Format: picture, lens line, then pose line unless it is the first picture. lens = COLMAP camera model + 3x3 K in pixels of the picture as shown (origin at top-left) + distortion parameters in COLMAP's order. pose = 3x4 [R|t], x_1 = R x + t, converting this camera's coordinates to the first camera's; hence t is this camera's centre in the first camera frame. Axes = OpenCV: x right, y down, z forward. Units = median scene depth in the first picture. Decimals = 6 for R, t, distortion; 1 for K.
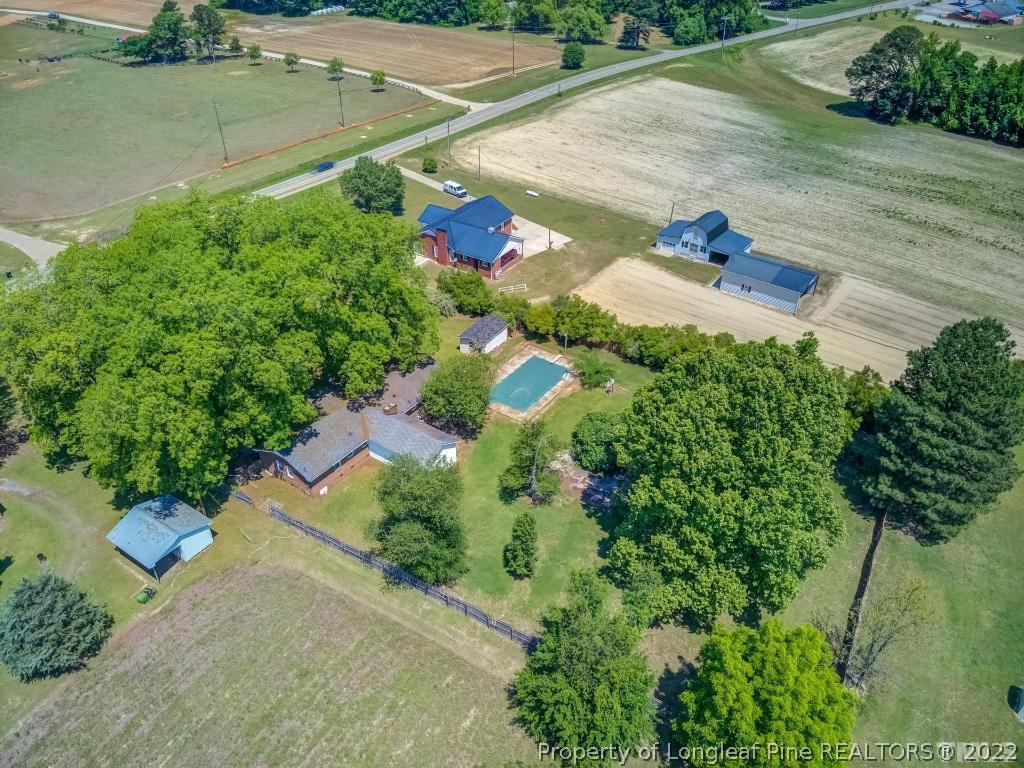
lens RADIAL K [[743.7, 0, 500.8], [0, 743.7, 378.8], [0, 0, 1]] dist [0.107273, -0.208865]
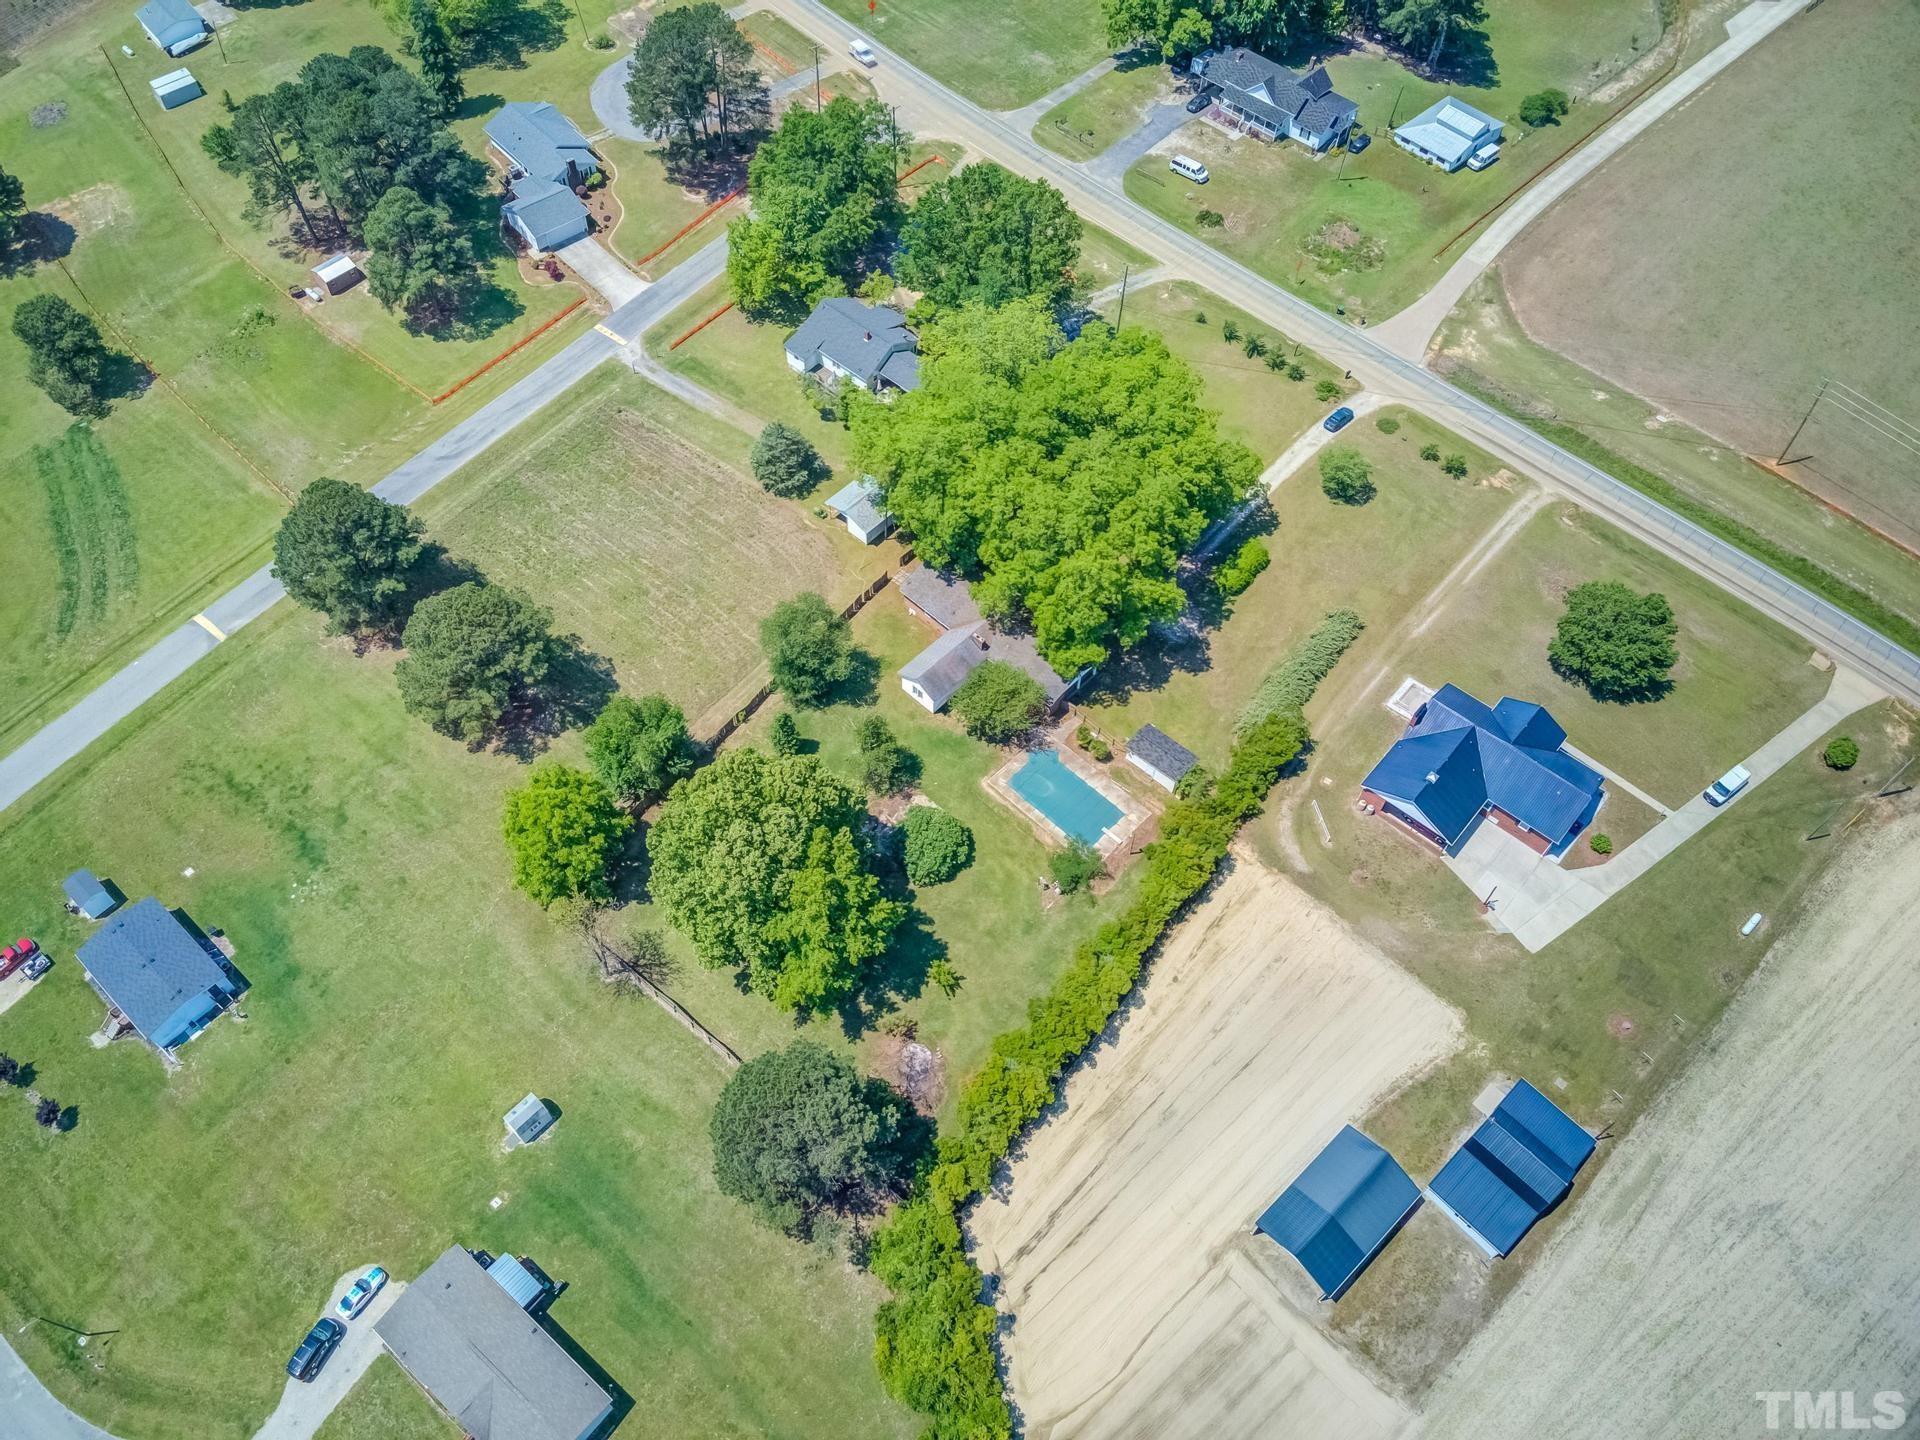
lens RADIAL K [[1394.5, 0, 939.0], [0, 1394.5, 710.2], [0, 0, 1]] dist [0.107273, -0.208865]
pose [[-0.145735, 0.812527, -0.564412, 0.613502], [-0.579770, 0.392131, 0.714213, -0.760544], [0.801641, 0.431315, 0.413931, 0.153238]]
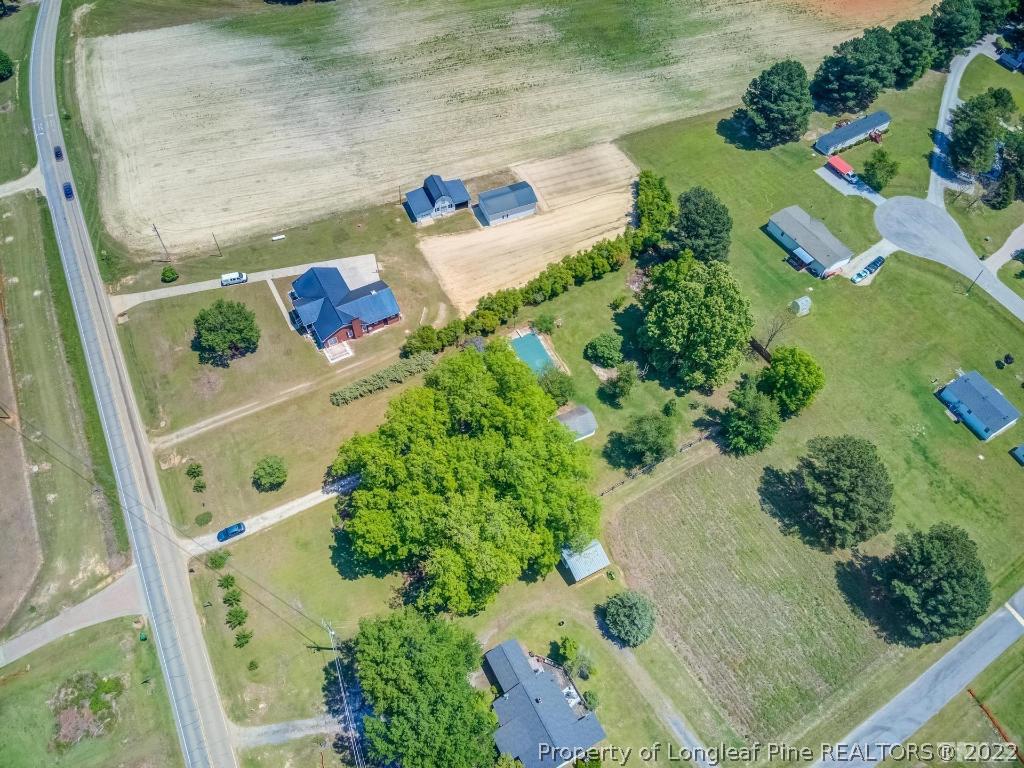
lens RADIAL K [[743.7, 0, 500.8], [0, 743.7, 378.8], [0, 0, 1]] dist [0.107273, -0.208865]
pose [[0.477861, -0.715578, 0.509507, -0.630155], [0.497515, 0.698490, 0.514383, -0.608153], [-0.723967, 0.007684, 0.689792, -0.056321]]
